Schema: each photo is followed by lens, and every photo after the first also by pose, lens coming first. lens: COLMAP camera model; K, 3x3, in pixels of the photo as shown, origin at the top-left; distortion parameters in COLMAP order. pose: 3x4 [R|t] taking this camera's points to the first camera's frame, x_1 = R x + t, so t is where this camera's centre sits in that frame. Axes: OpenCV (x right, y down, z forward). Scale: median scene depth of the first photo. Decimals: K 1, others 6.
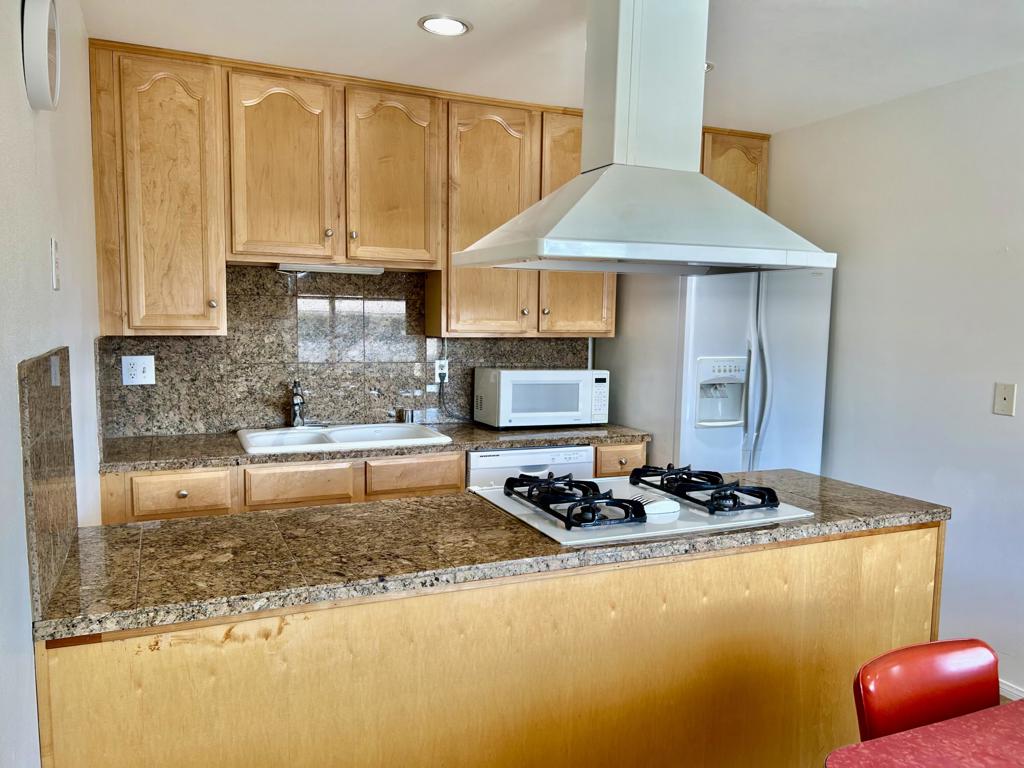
lens RADIAL K [[742.5, 0, 502.1], [0, 742.5, 404.3], [0, 0, 1]] dist [0.109922, -0.205609]
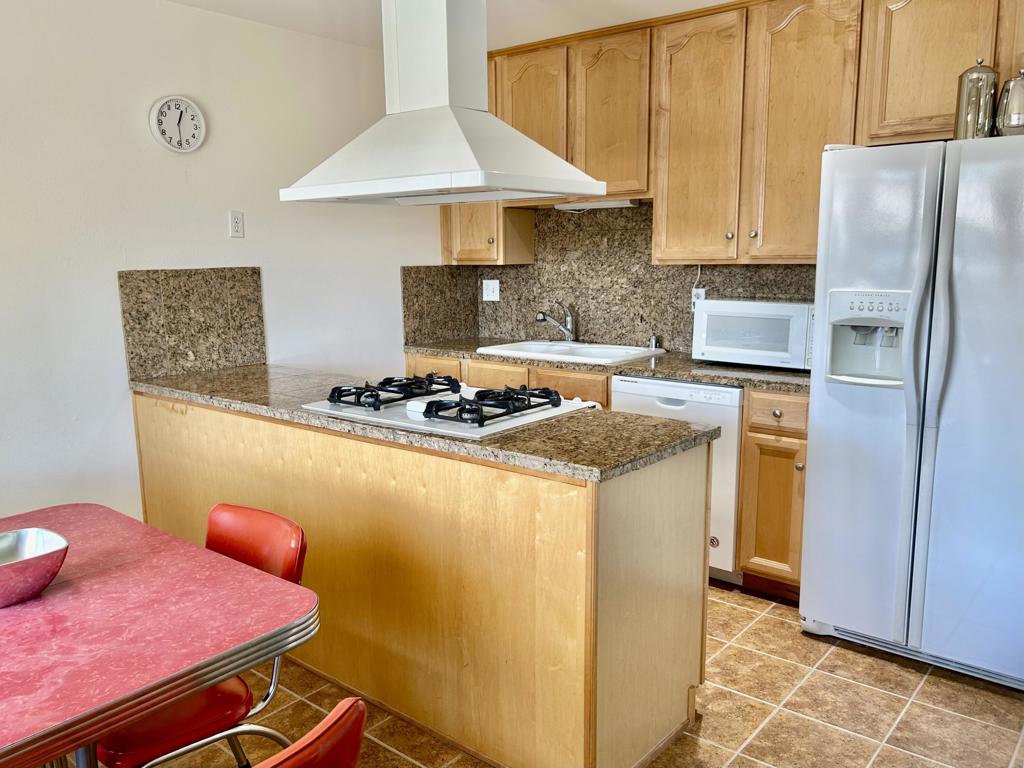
lens RADIAL K [[780.4, 0, 513.0], [0, 780.4, 395.9], [0, 0, 1]] dist [0.091719, -0.146488]
pose [[0.480535, 0.140051, -0.865721, 0.811025], [-0.083480, 0.989988, 0.113817, -0.019255], [0.872993, 0.017578, 0.487415, 0.320265]]
